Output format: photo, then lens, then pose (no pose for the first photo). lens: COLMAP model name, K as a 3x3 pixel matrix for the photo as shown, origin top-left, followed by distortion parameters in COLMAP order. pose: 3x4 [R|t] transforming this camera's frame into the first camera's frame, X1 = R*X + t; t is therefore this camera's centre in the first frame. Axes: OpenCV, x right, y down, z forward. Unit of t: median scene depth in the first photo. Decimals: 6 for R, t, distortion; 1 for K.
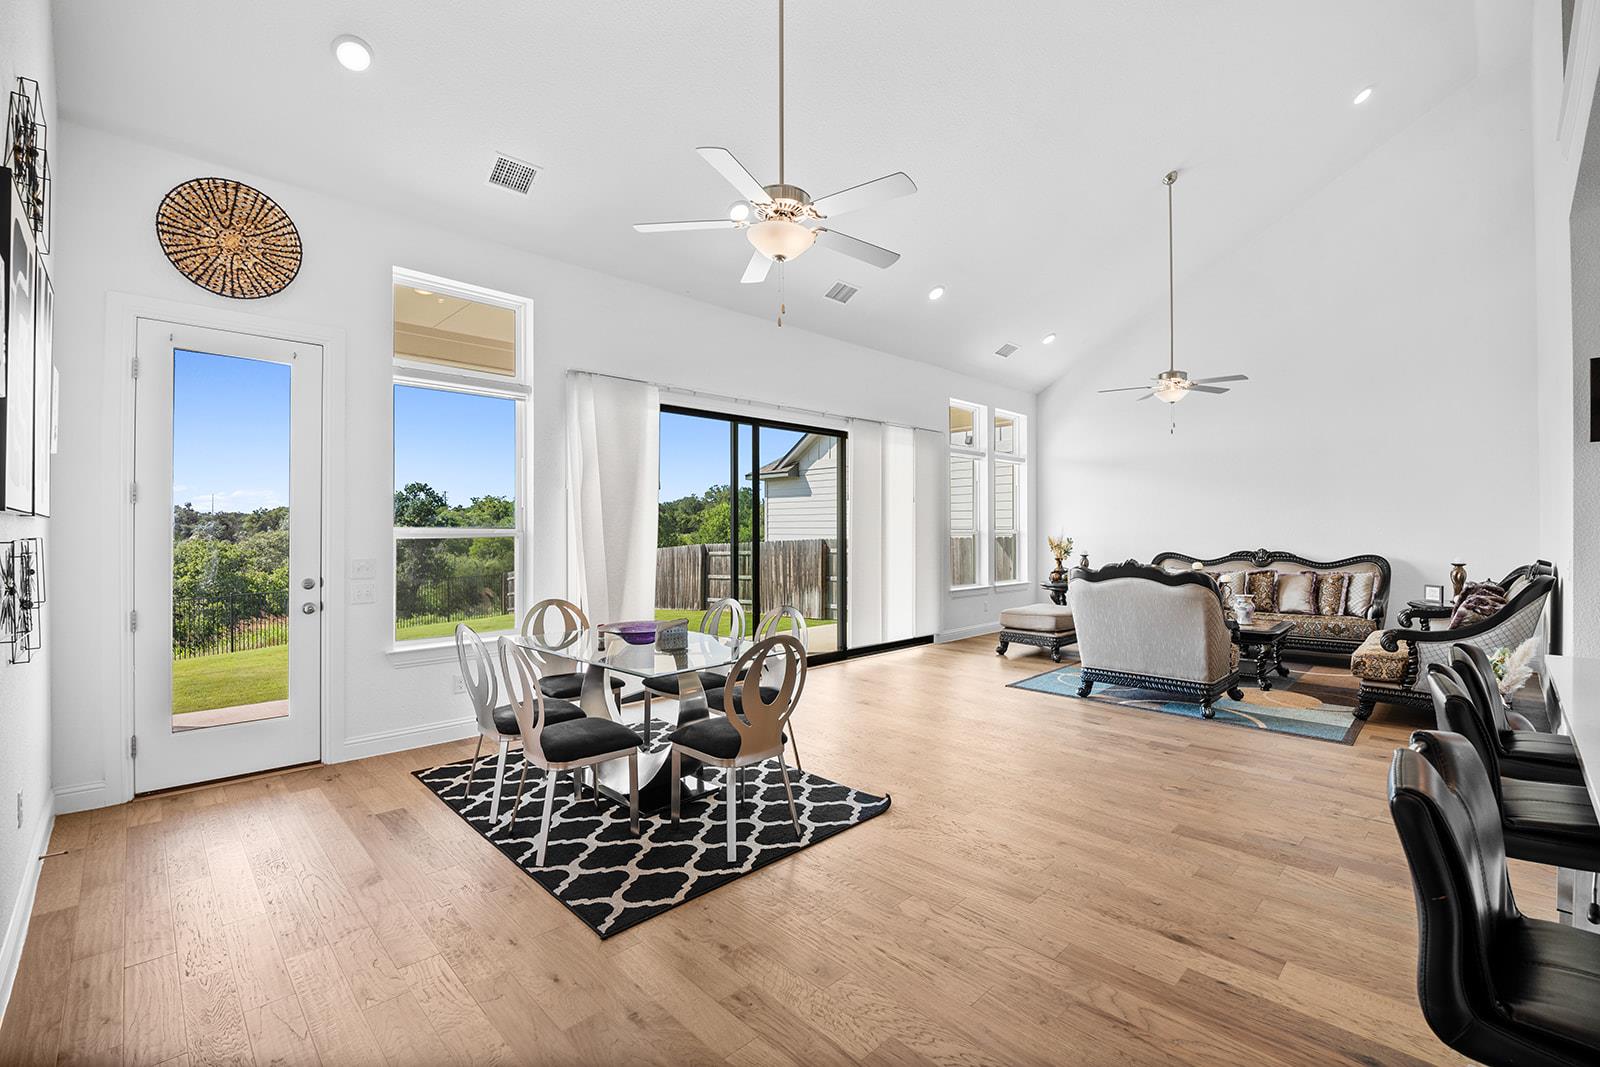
lens RADIAL K [[692.1, 0, 792.4], [0, 692.1, 537.8], [0, 0, 1]] dist [-0.007362, -0.005362]
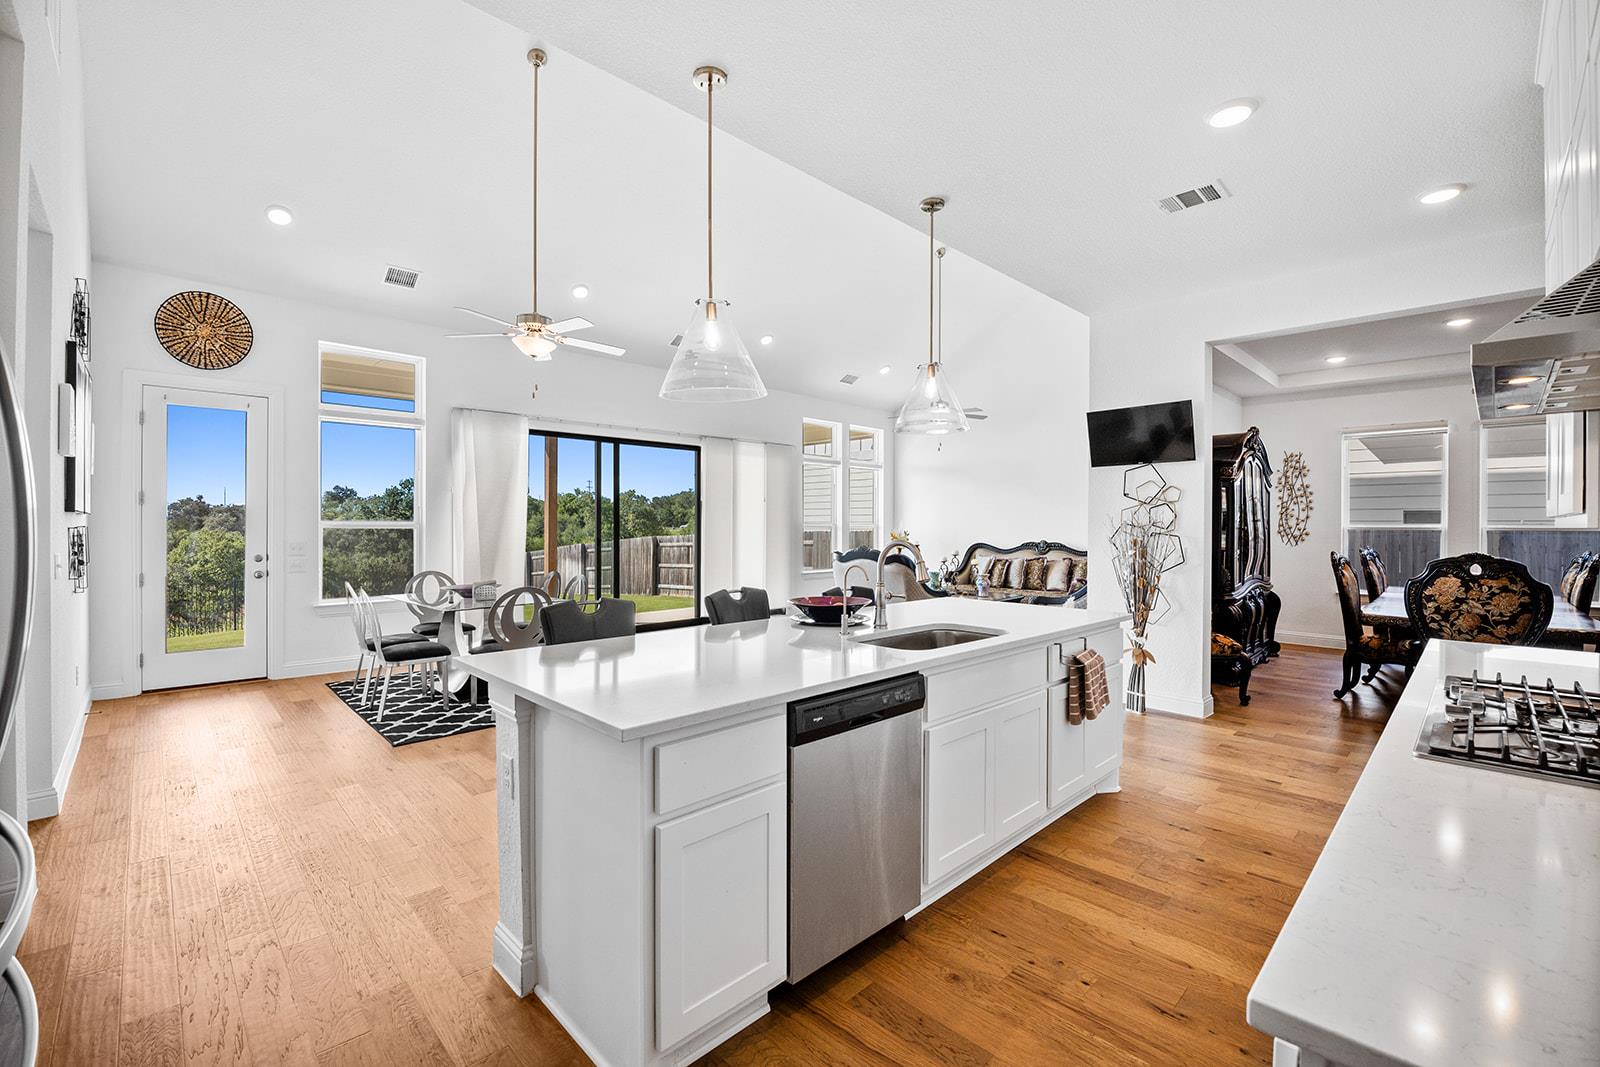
lens RADIAL K [[680.9, 0, 802.9], [0, 680.9, 537.6], [0, 0, 1]] dist [-0.018367, -0.002533]
pose [[0.999948, 0.003746, 0.009523, 0.347010], [-0.003829, 0.999955, 0.008667, 0.003643], [-0.009490, -0.008703, 0.999917, -0.349103]]
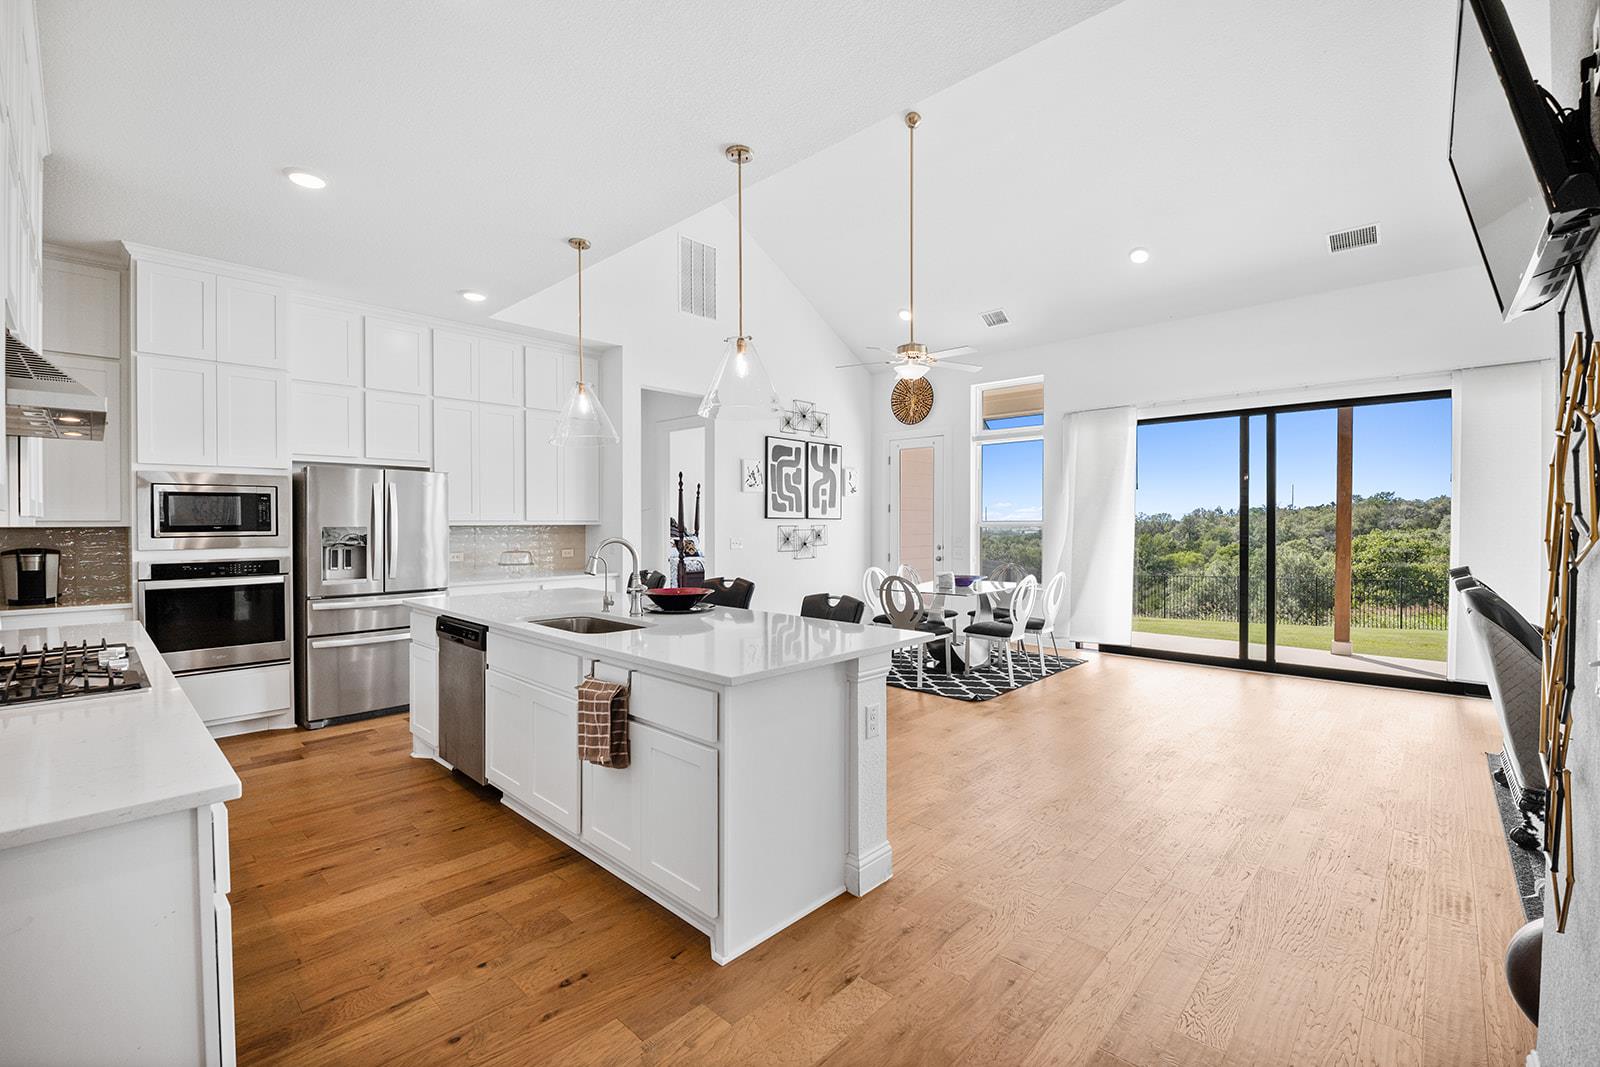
lens RADIAL K [[692.1, 0, 790.5], [0, 692.1, 536.6], [0, 0, 1]] dist [-0.007362, -0.005362]
pose [[0.043459, 0.018368, -0.998886, 1.074617], [-0.006035, 0.999818, 0.018122, -0.003174], [0.999037, 0.005240, 0.043562, 0.336127]]
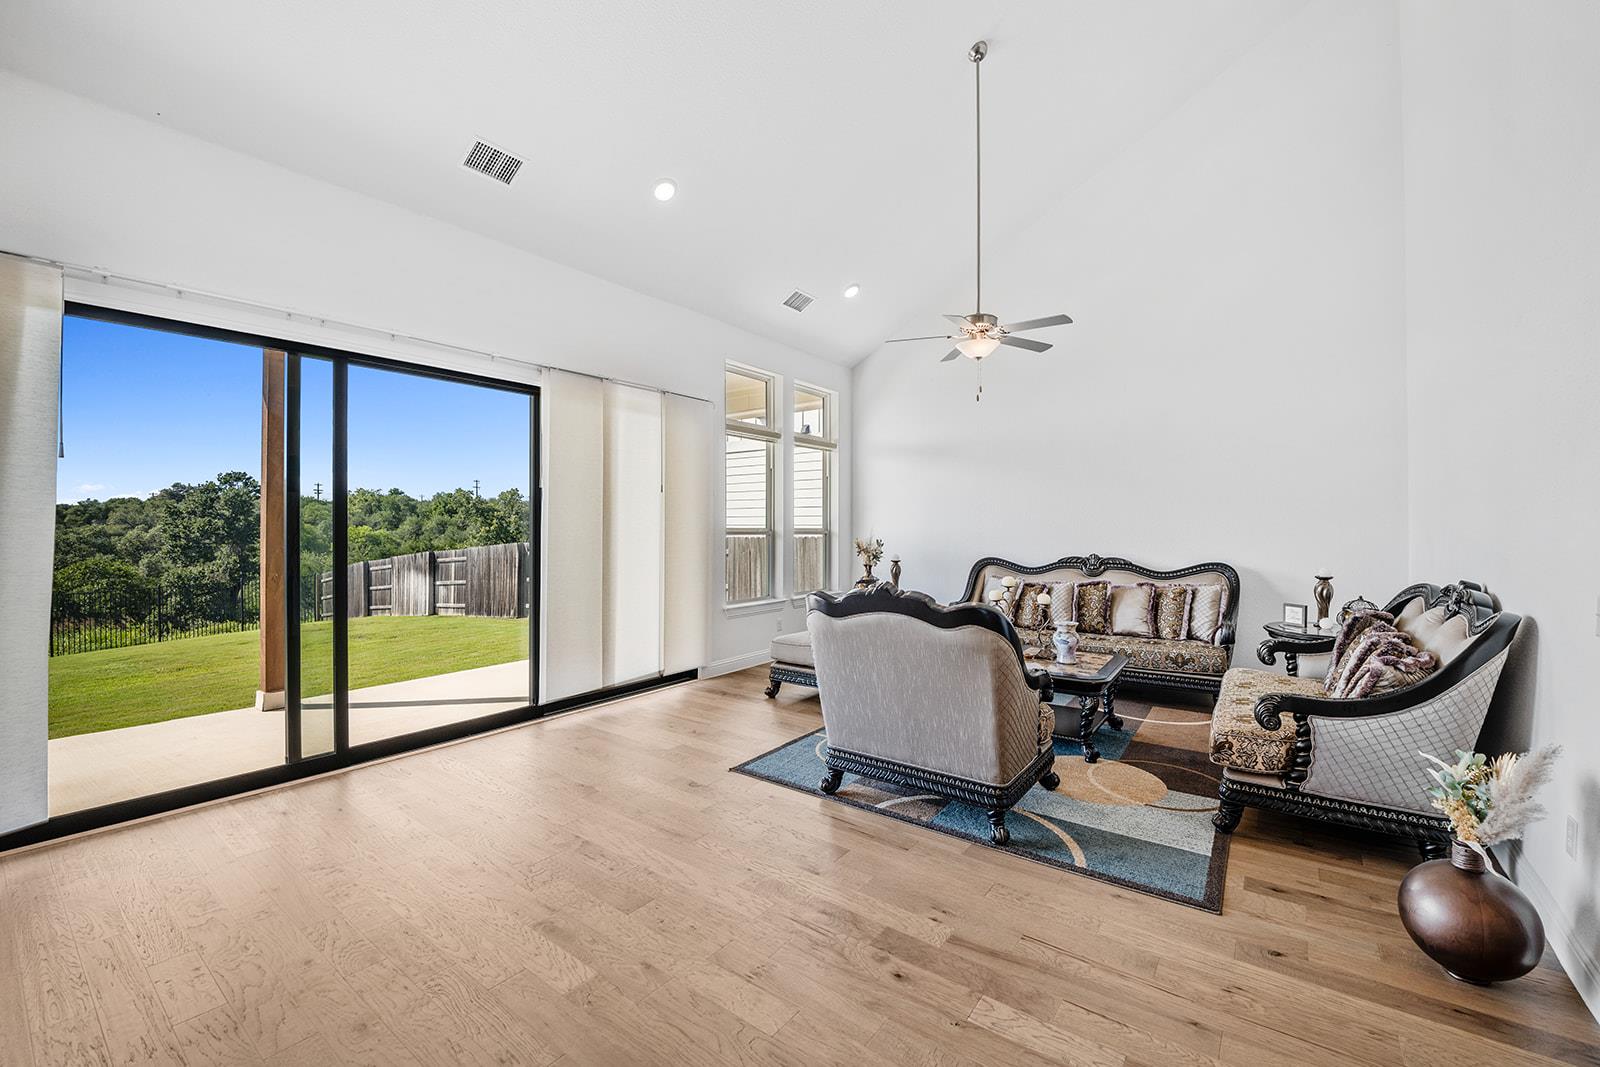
lens RADIAL K [[650.0, 0, 802.5], [0, 650.0, 534.5], [0, 0, 1]] dist [-0.010637, -0.001568]
pose [[0.986970, 0.001928, 0.160894, 0.316877], [-0.002257, 0.999996, 0.001863, -0.011559], [-0.160890, -0.002202, 0.986970, 0.434196]]
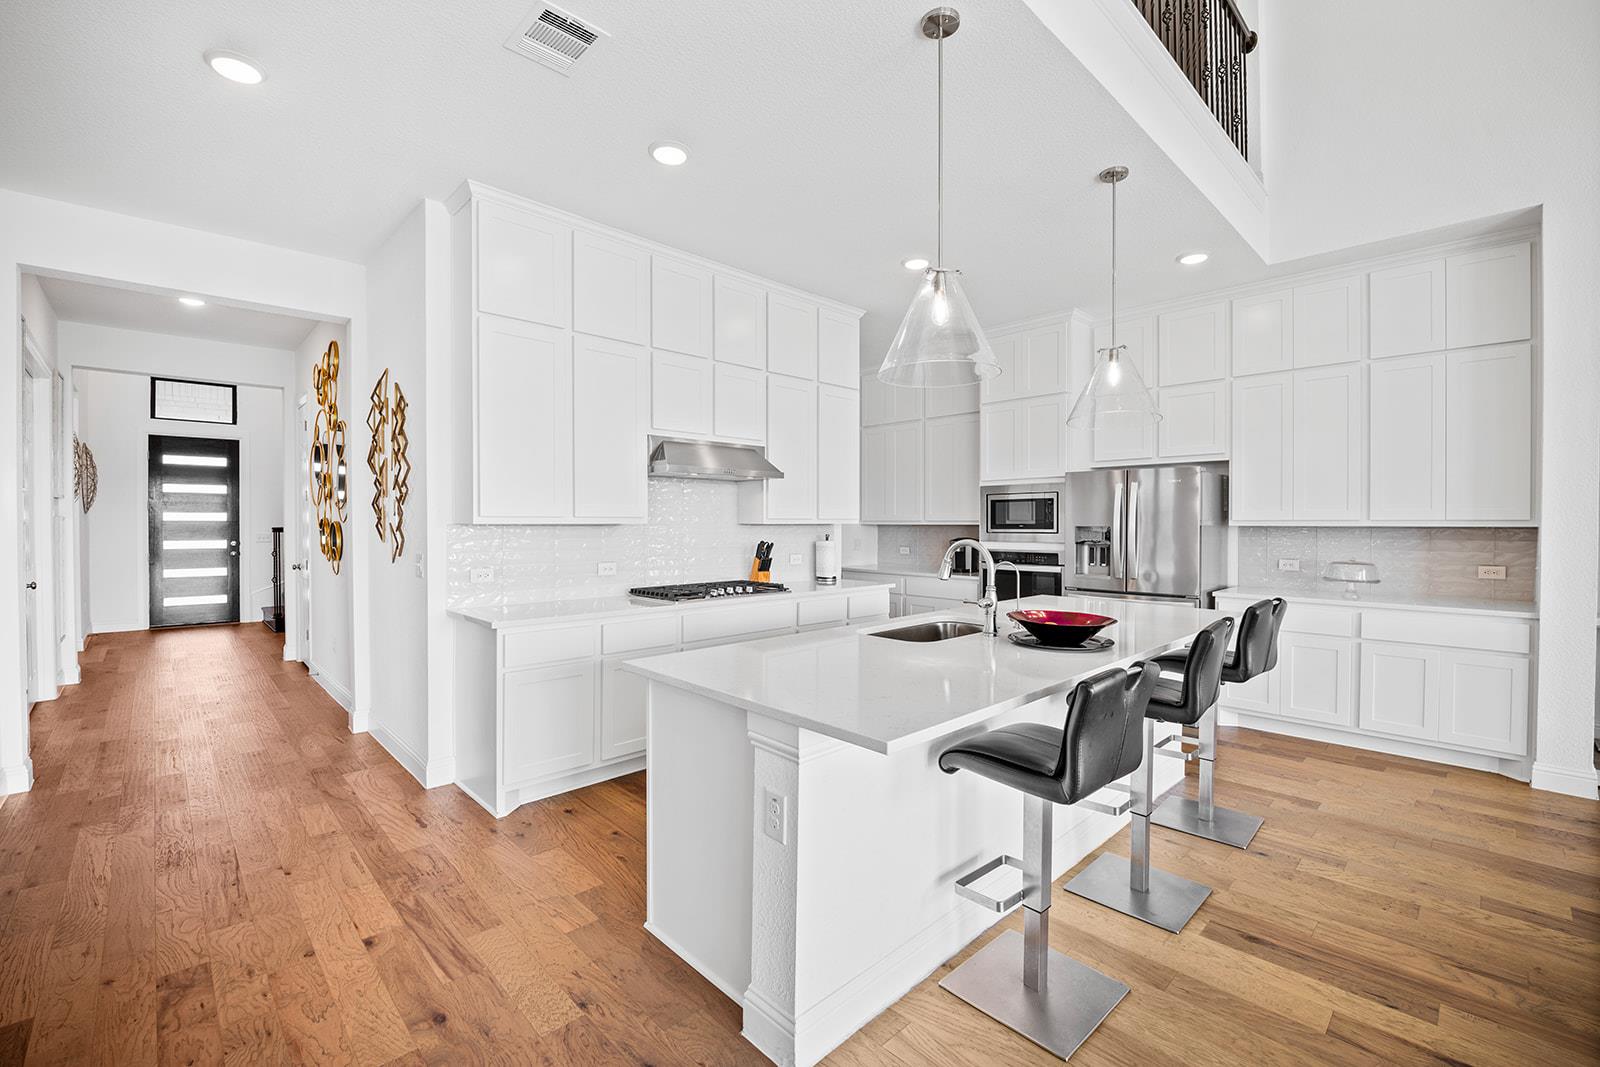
lens RADIAL K [[692.1, 0, 789.6], [0, 692.1, 527.1], [0, 0, 1]] dist [-0.007362, -0.005362]
pose [[-0.999925, -0.005402, 0.010982, 0.567620], [-0.005255, 0.999897, 0.013367, -0.005171], [-0.011053, 0.013308, -0.999850, 0.758419]]
